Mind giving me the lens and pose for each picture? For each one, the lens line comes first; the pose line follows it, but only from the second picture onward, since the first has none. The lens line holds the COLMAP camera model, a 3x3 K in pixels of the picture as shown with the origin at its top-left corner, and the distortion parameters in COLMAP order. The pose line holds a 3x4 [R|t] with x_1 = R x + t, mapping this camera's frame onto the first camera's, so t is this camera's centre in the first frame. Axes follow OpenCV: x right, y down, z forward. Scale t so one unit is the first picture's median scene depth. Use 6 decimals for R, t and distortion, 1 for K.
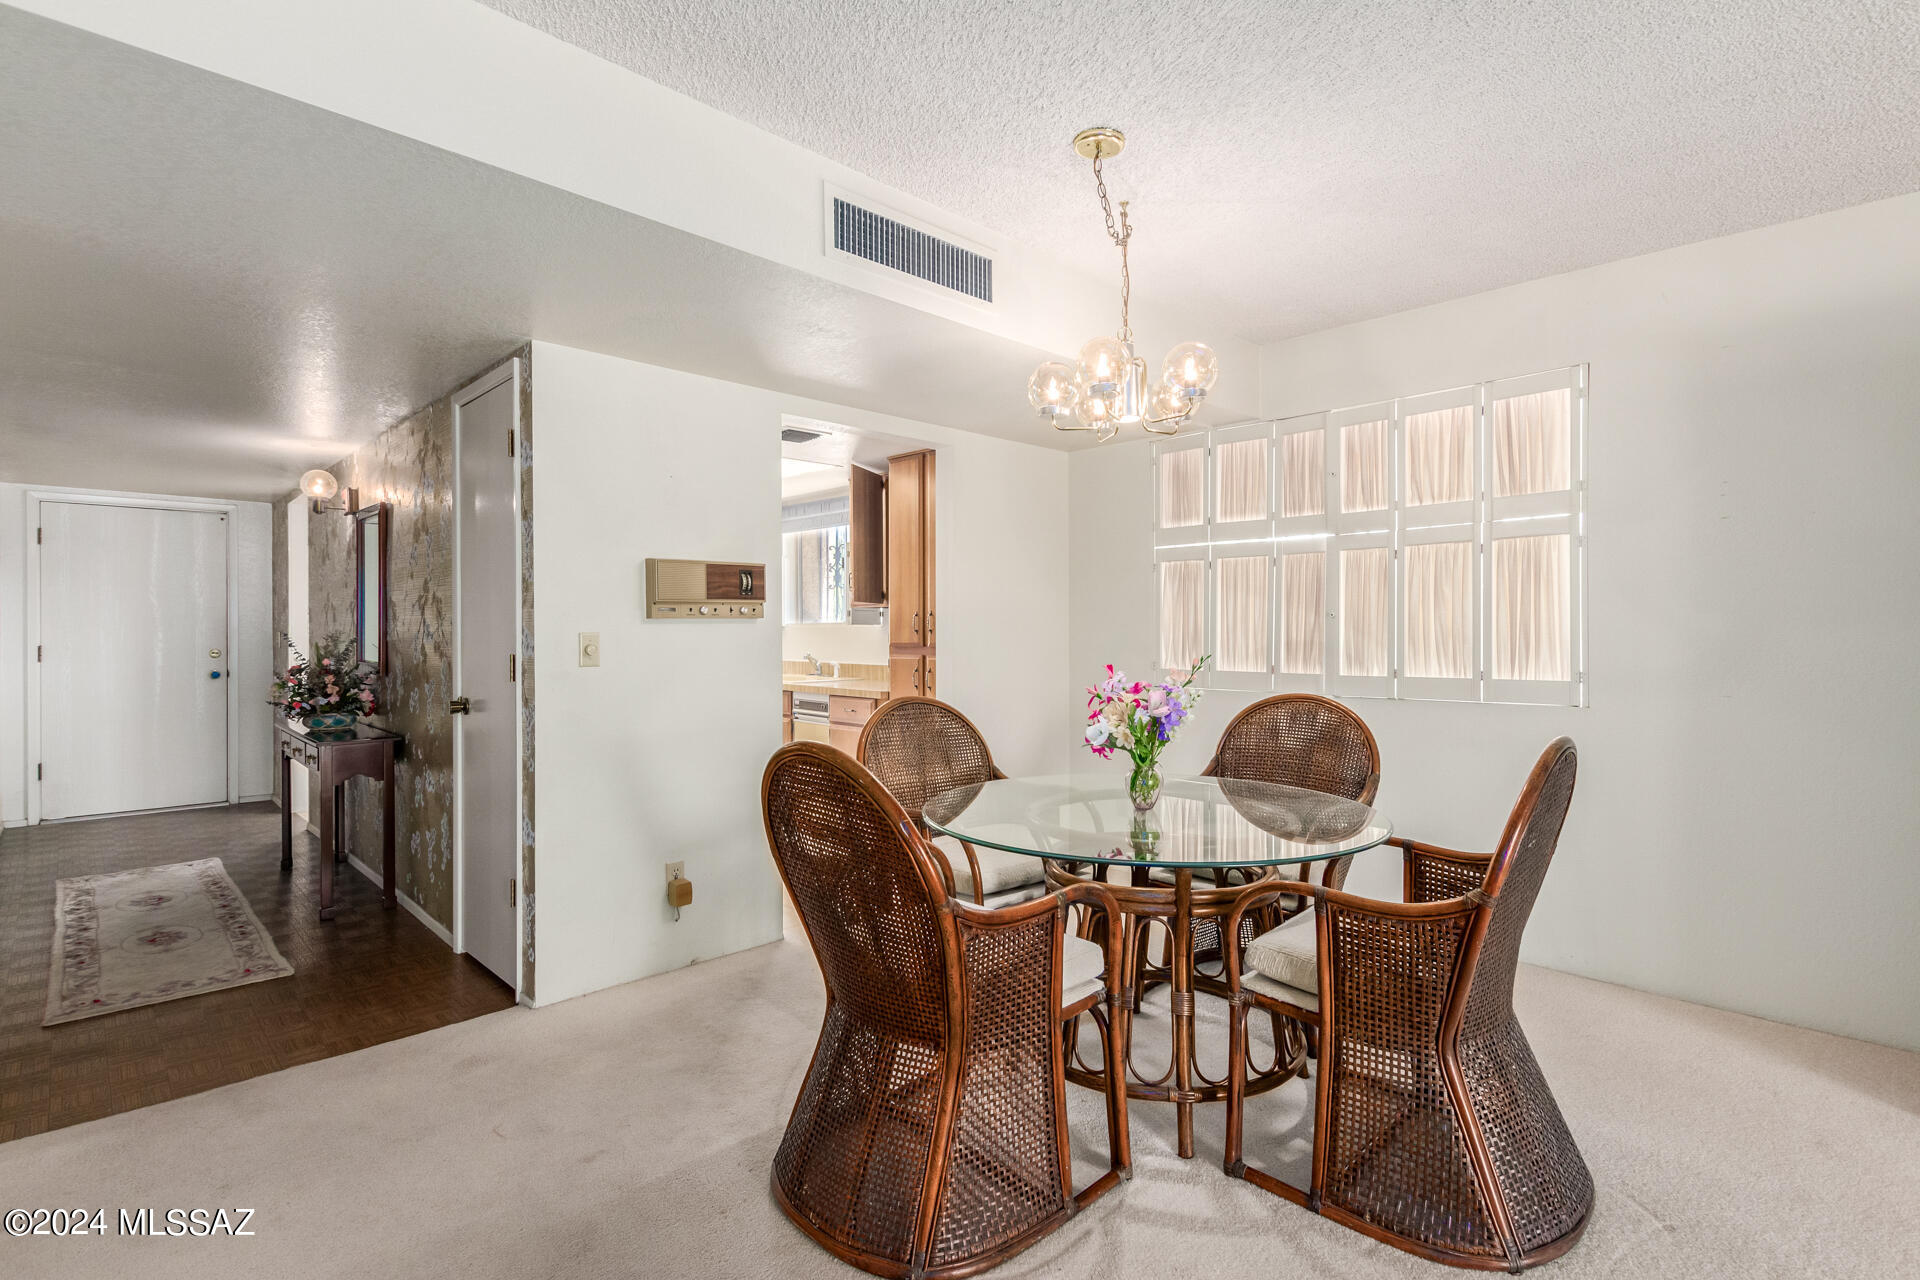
lens RADIAL K [[932.1, 0, 960.0], [0, 932.1, 640.0], [0, 0, 1]] dist [0.028932, 0.000237]
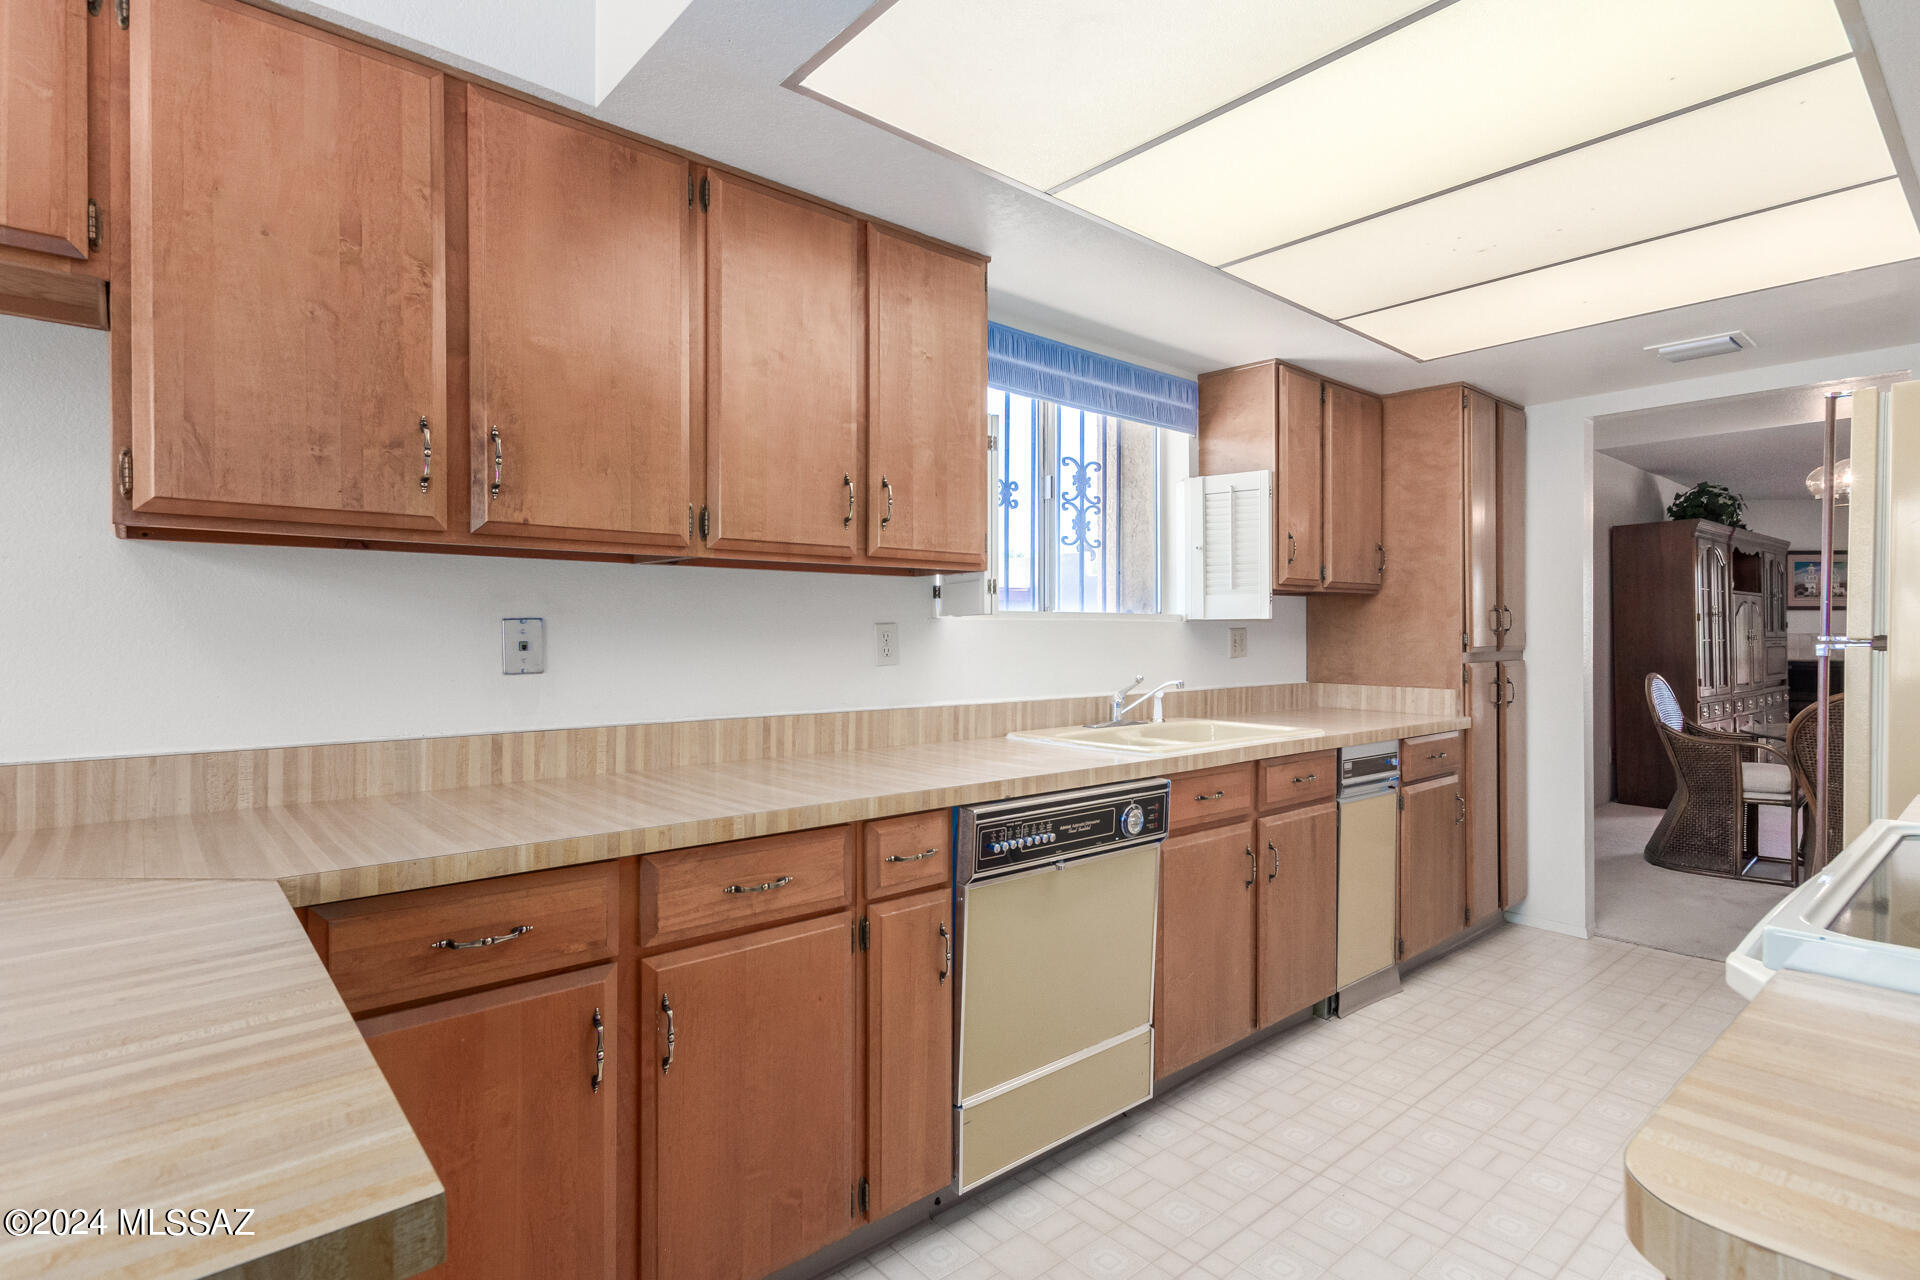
lens RADIAL K [[879.6, 0, 960.0], [0, 879.6, 640.0], [0, 0, 1]] dist [0.001248, 0.000202]
pose [[0.028063, -0.008072, 0.999574, -1.103303], [0.014792, 0.999861, 0.007659, -0.020360], [-0.999497, 0.014571, 0.028179, 1.941758]]
